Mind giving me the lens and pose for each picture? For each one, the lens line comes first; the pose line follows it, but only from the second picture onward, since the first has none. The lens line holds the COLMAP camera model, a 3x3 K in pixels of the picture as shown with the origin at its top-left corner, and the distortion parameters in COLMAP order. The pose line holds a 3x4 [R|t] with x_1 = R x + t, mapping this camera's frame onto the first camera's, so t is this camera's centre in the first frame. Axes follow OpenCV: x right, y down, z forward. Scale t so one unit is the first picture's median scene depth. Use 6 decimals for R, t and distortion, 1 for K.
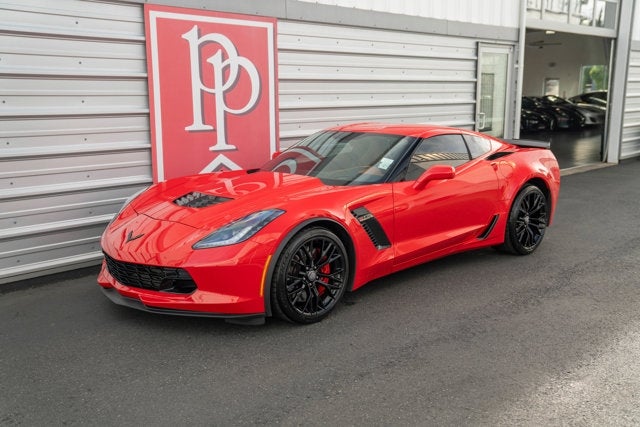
lens RADIAL K [[652.9, 0, 317.3], [0, 652.9, 222.8], [0, 0, 1]] dist [0.041224, 0.000000]
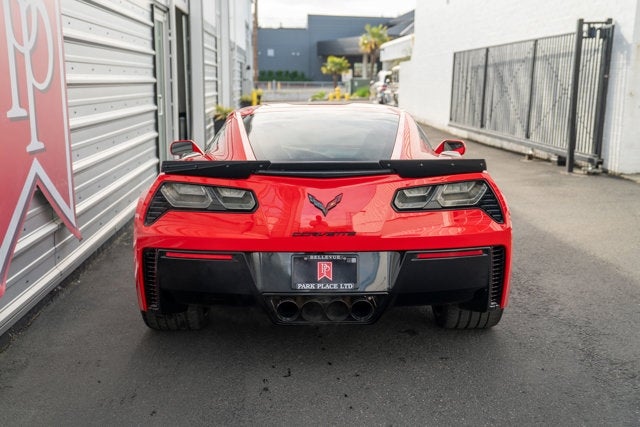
lens RADIAL K [[792.2, 0, 320.3], [0, 792.2, 225.5], [0, 0, 1]] dist [0.155297, 0.000000]
pose [[0.686666, -0.123504, 0.716405, -0.510622], [0.135712, 0.989917, 0.040579, -0.039753], [-0.714193, 0.069361, 0.696503, 0.315000]]
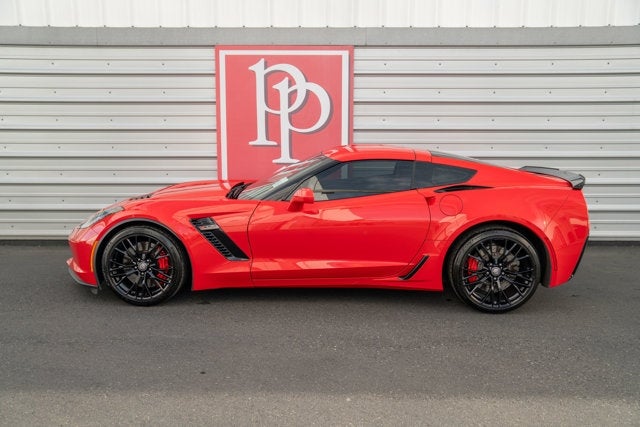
lens RADIAL K [[575.0, 0, 313.3], [0, 575.0, 227.1], [0, 0, 1]] dist [-0.023109, 0.060315]
pose [[0.694026, 0.144643, -0.705271, 0.640341], [-0.145228, 0.987599, 0.059632, -0.067532], [0.705150, 0.061039, 0.706426, 0.321739]]
